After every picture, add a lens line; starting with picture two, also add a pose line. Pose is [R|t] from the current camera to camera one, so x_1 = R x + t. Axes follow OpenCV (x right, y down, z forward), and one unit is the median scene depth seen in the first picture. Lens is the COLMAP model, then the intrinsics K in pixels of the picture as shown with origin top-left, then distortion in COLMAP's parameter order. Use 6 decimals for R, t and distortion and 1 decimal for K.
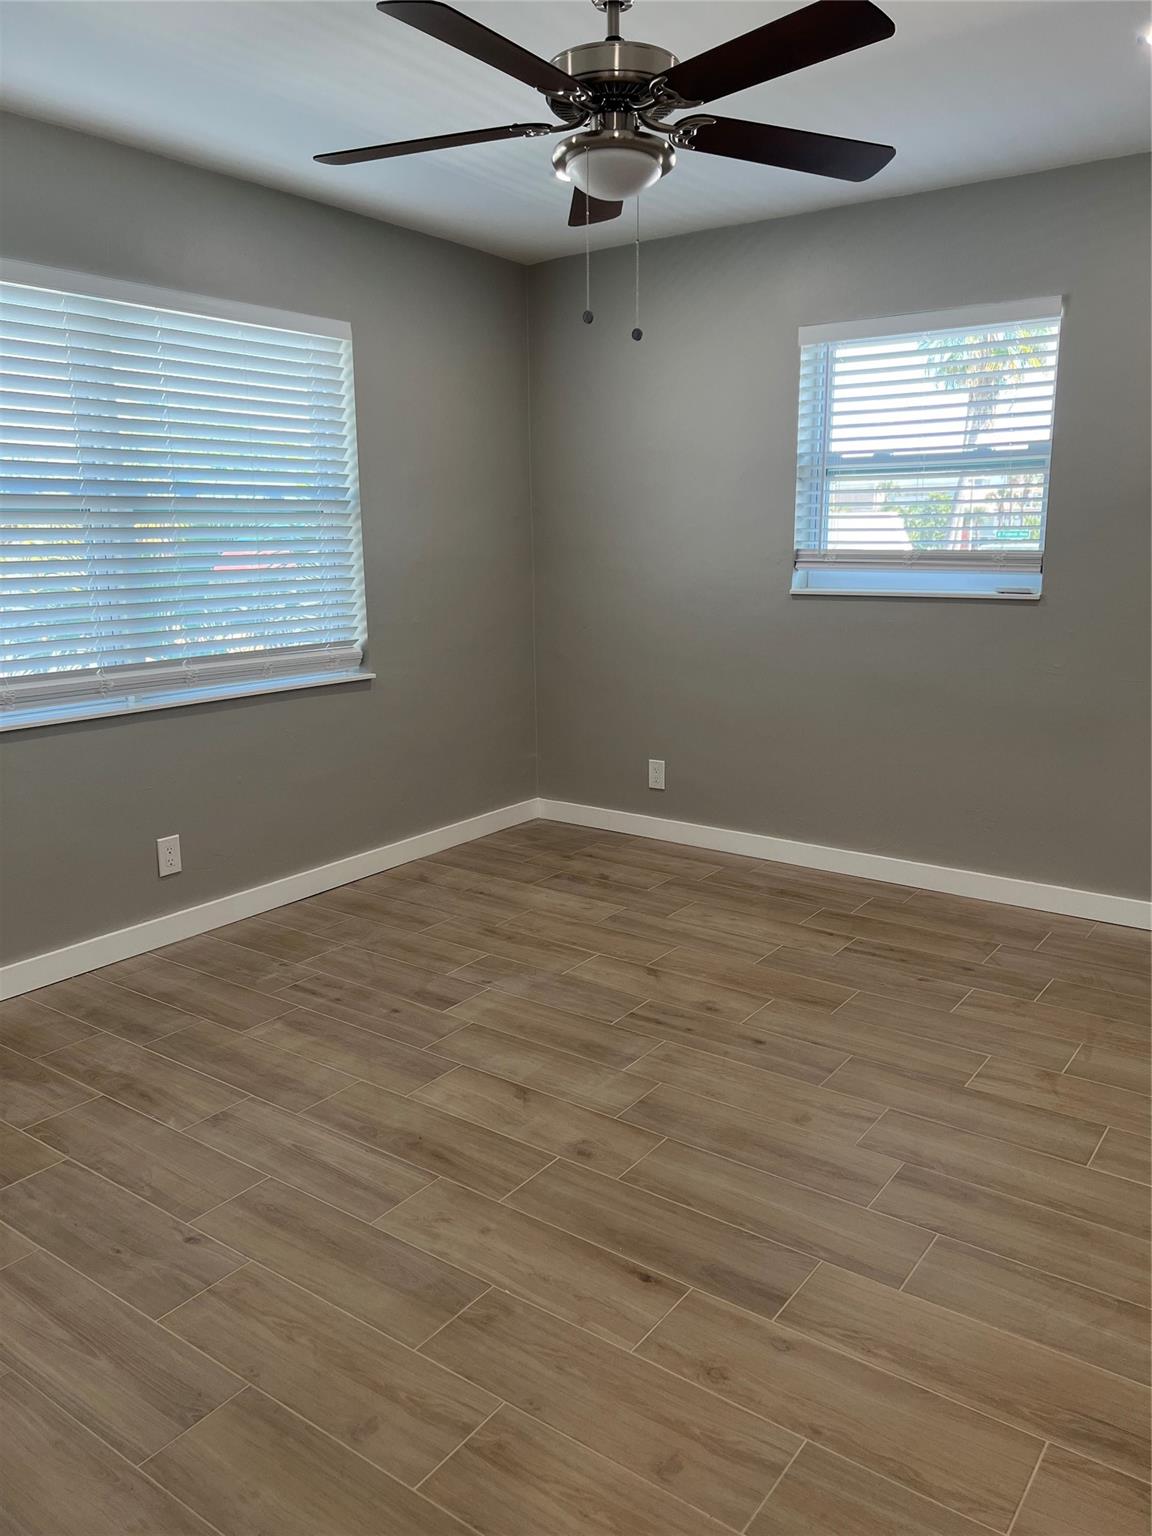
lens RADIAL K [[1147.8, 0, 576.5], [0, 1147.8, 772.2], [0, 0, 1]] dist [0.059364, -0.065465]
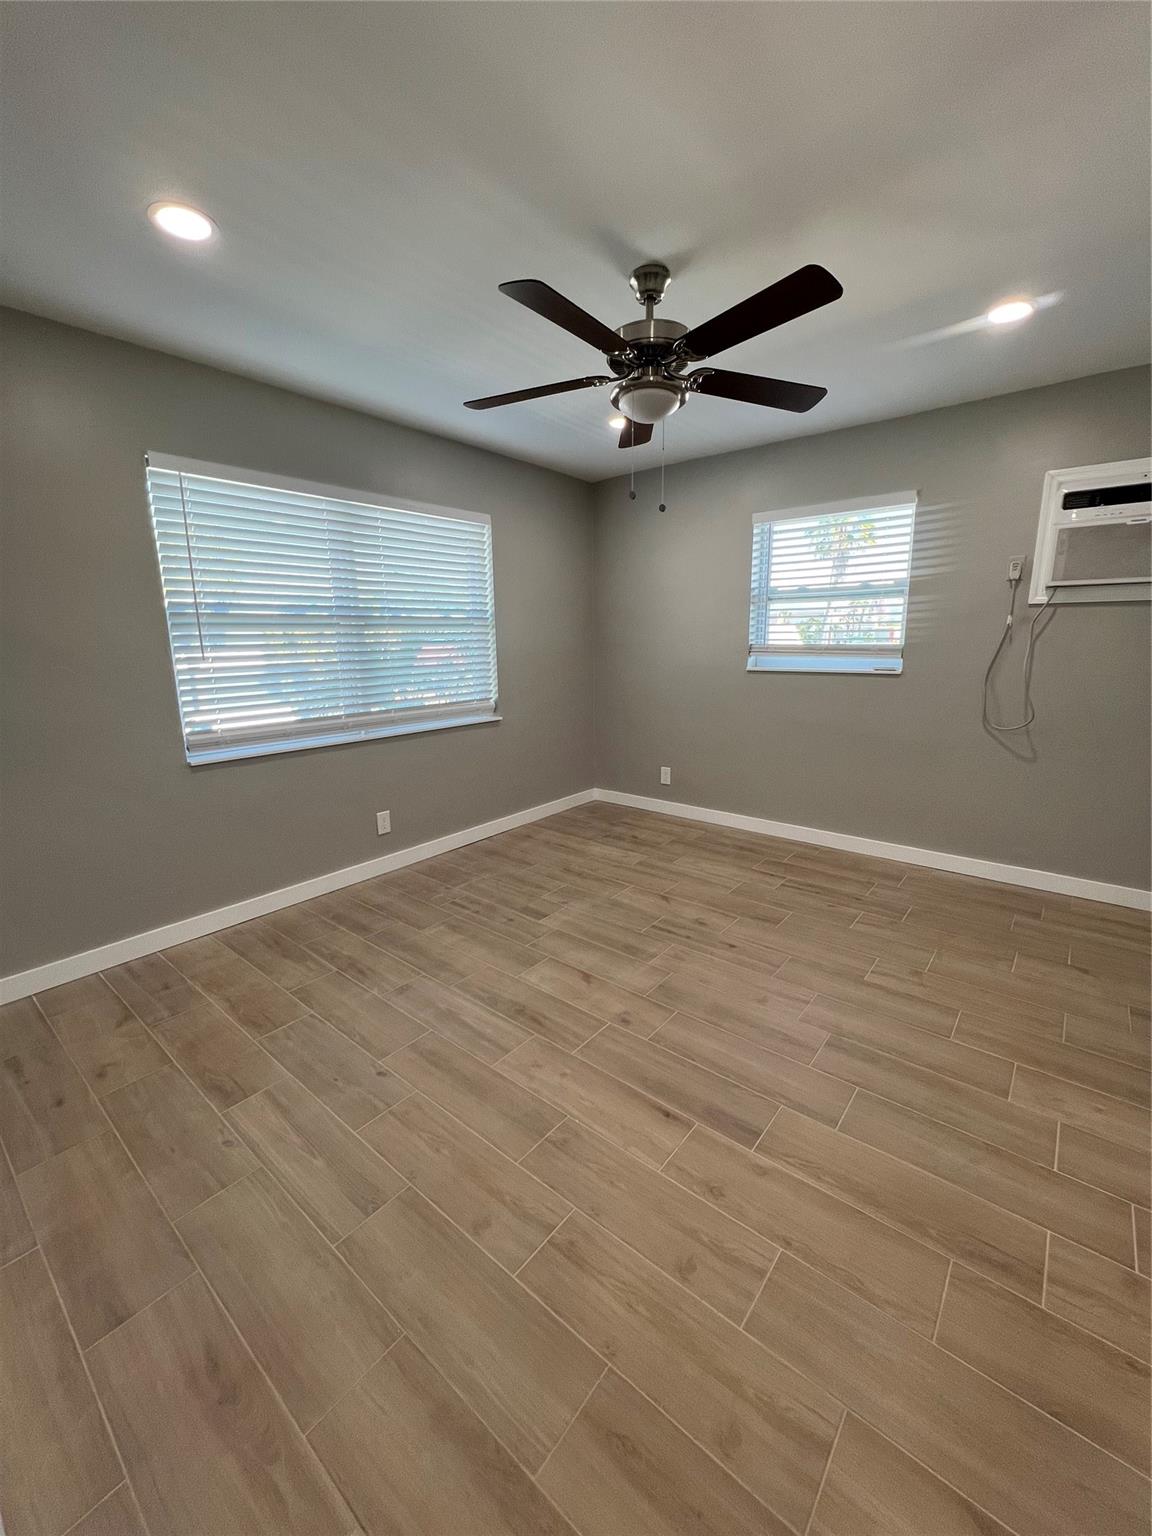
lens RADIAL K [[615.6, 0, 577.8], [0, 615.6, 766.5], [0, 0, 1]] dist [-0.003566, 0.000557]
pose [[0.998164, 0.006991, -0.060172, -0.008962], [-0.007028, 0.999975, -0.000408, -0.017875], [0.060167, 0.000830, 0.998188, 0.126188]]
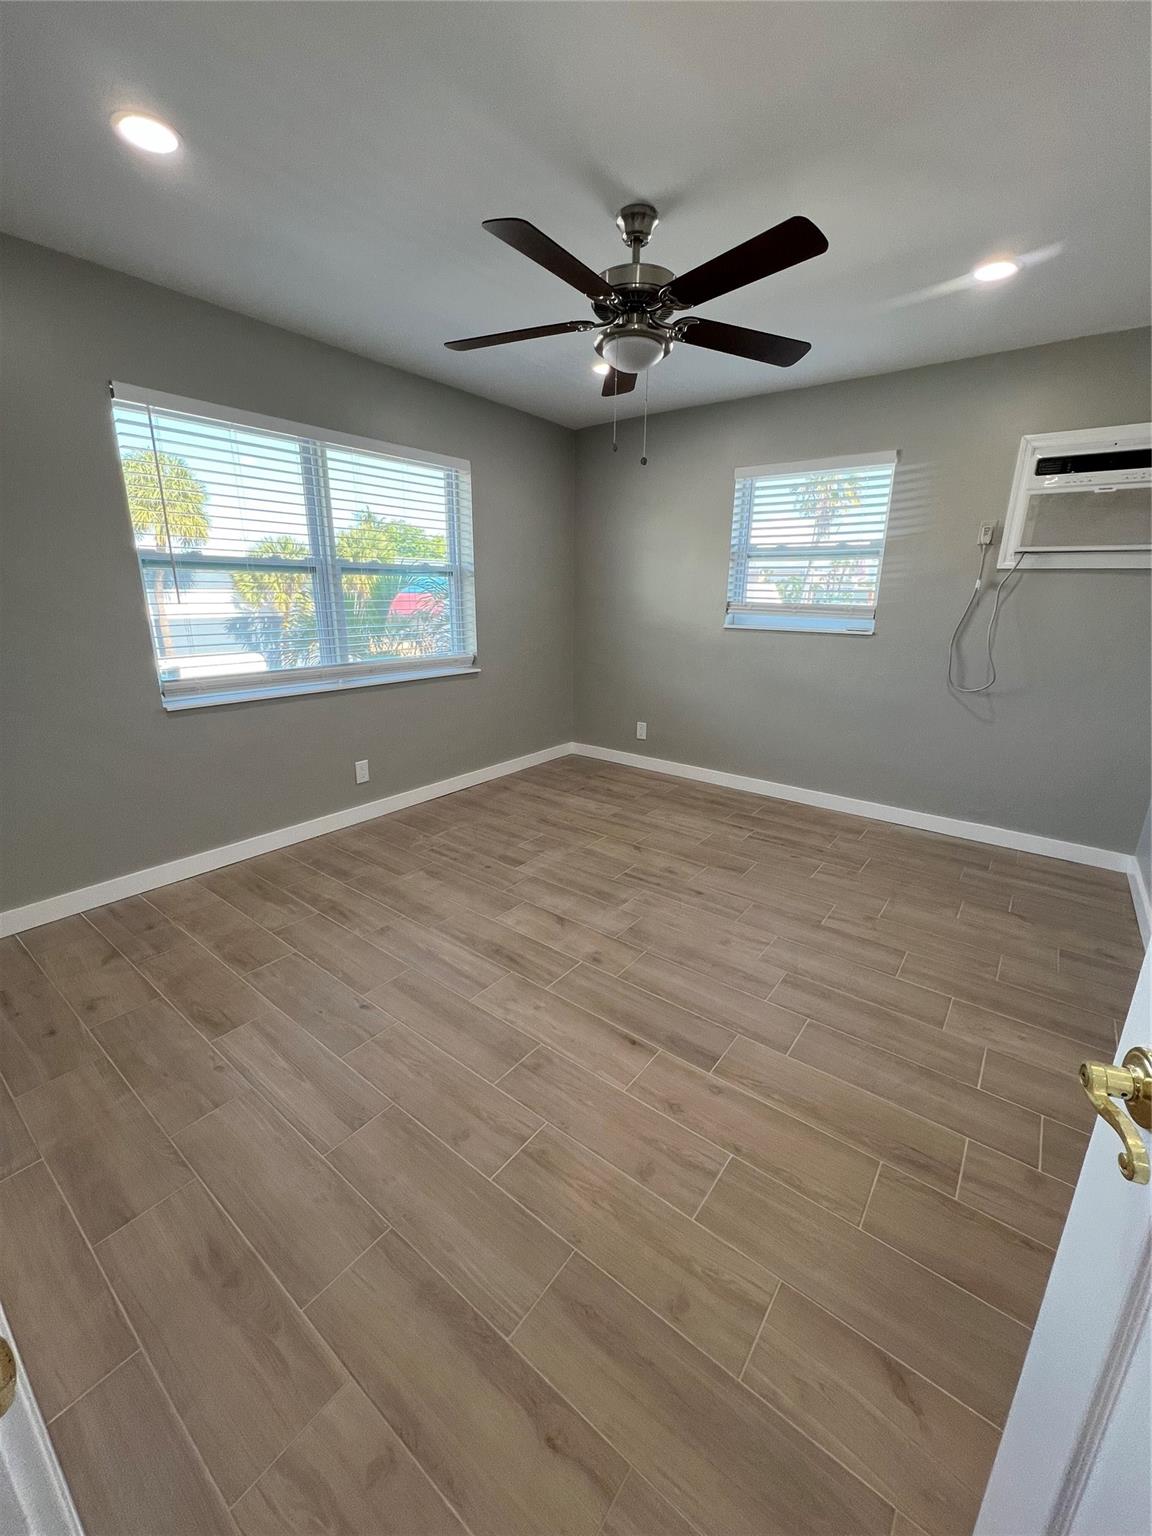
lens RADIAL K [[615.6, 0, 577.6], [0, 615.6, 766.4], [0, 0, 1]] dist [-0.003566, 0.000557]
pose [[0.999404, 0.026997, -0.021515, -0.008083], [-0.025413, 0.997167, 0.070797, -0.013451], [0.023366, -0.070208, 0.997259, 0.104054]]
